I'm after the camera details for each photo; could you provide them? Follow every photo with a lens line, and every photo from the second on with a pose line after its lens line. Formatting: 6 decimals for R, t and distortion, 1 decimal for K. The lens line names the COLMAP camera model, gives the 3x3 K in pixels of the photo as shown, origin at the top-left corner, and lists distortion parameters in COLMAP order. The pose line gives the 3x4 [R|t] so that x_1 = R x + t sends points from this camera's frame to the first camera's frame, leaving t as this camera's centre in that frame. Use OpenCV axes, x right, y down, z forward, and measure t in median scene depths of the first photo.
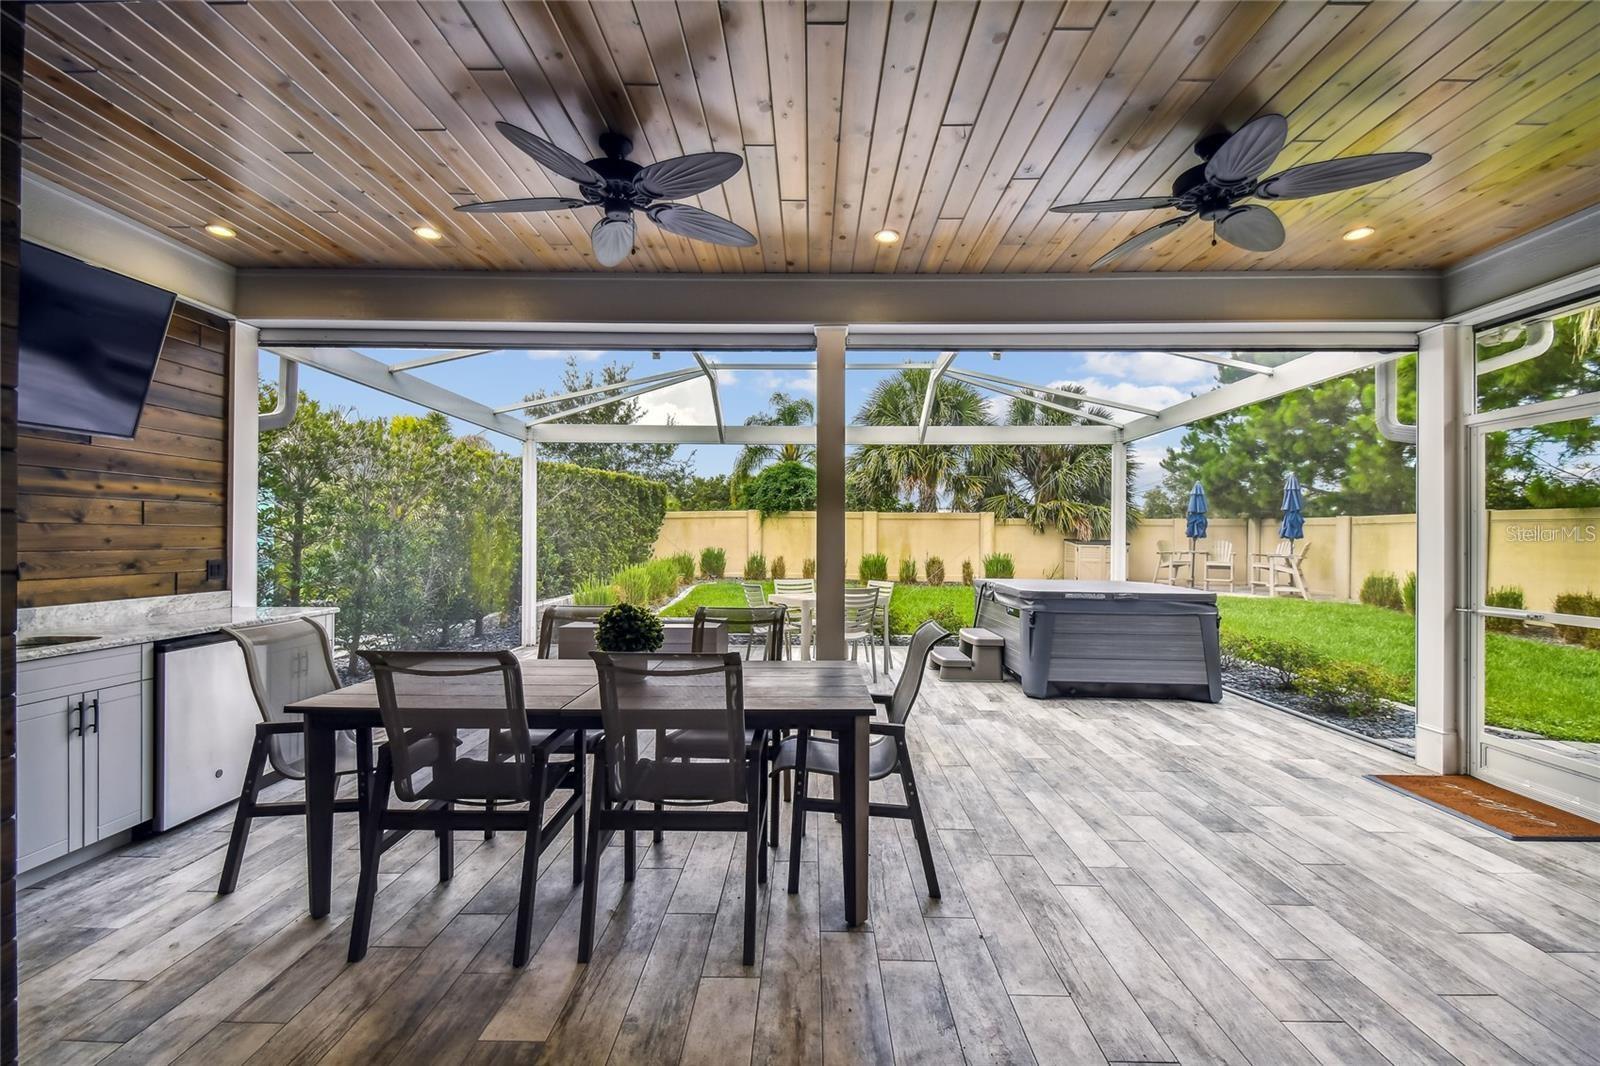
lens RADIAL K [[703.5, 0, 805.3], [0, 703.5, 523.6], [0, 0, 1]] dist [0.034602, -0.022601]
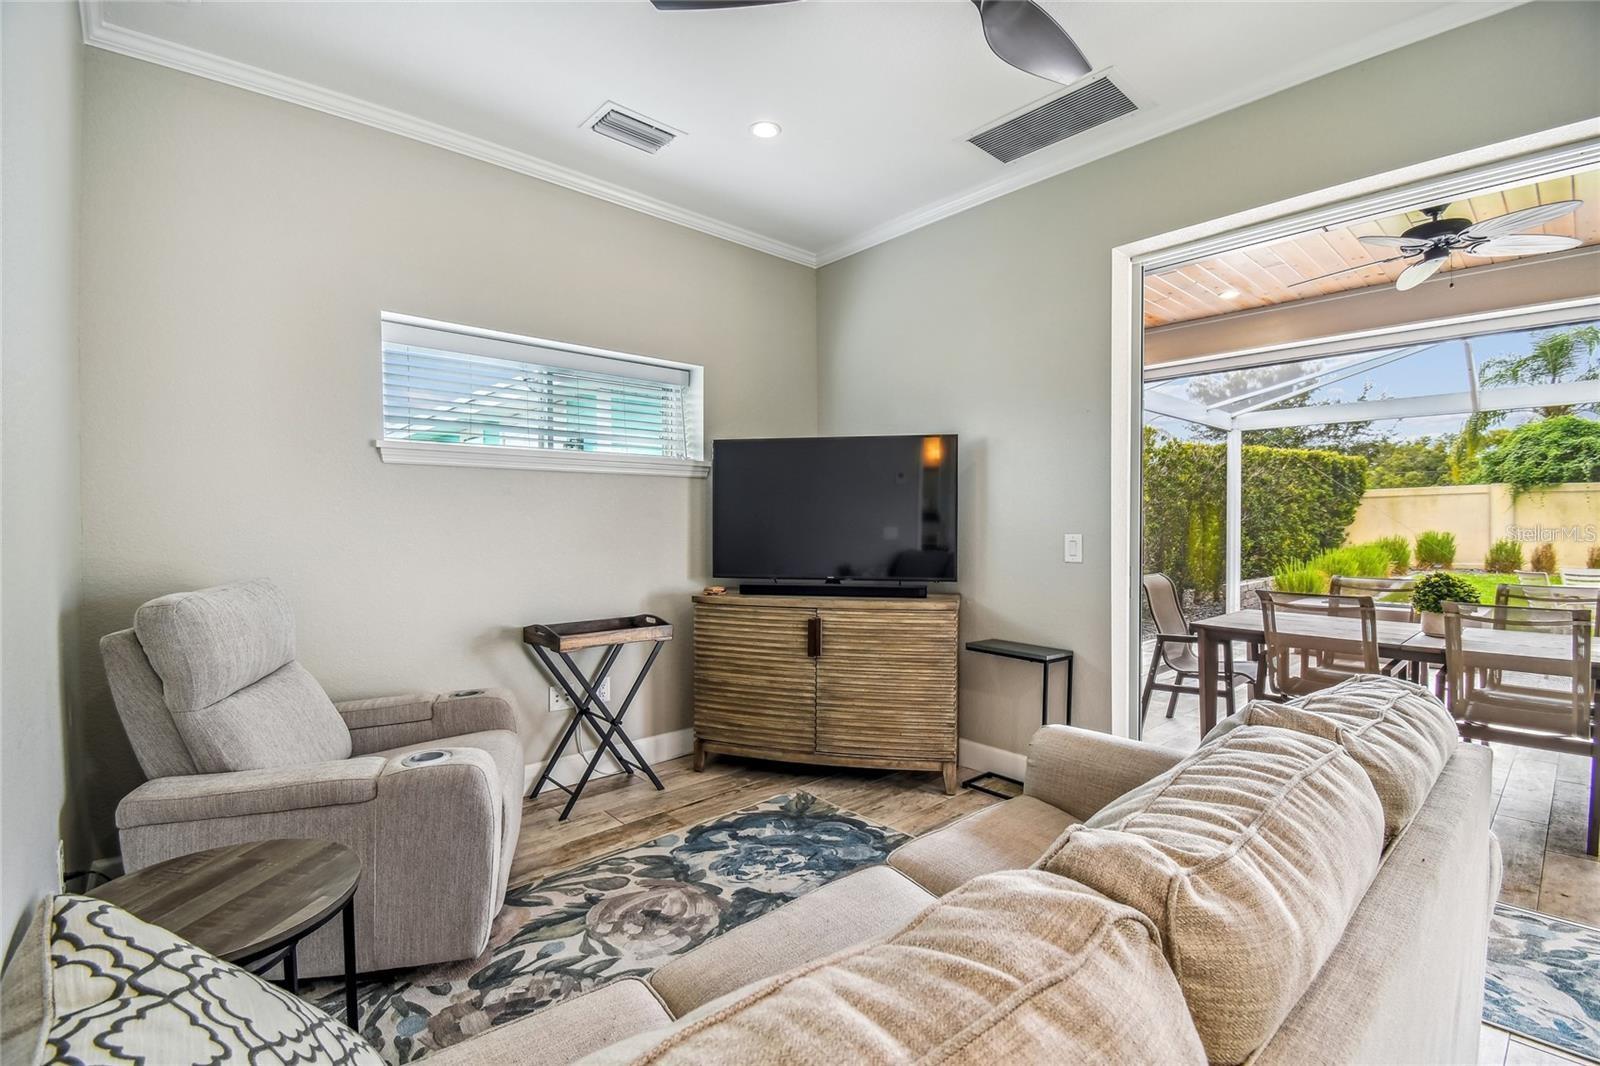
lens RADIAL K [[718.3, 0, 810.2], [0, 718.3, 532.7], [0, 0, 1]] dist [0.017806, -0.023494]
pose [[0.681837, 0.003964, -0.731493, -0.020917], [0.021972, 0.999423, 0.025896, -0.003493], [0.731174, -0.033730, 0.681357, -0.145286]]
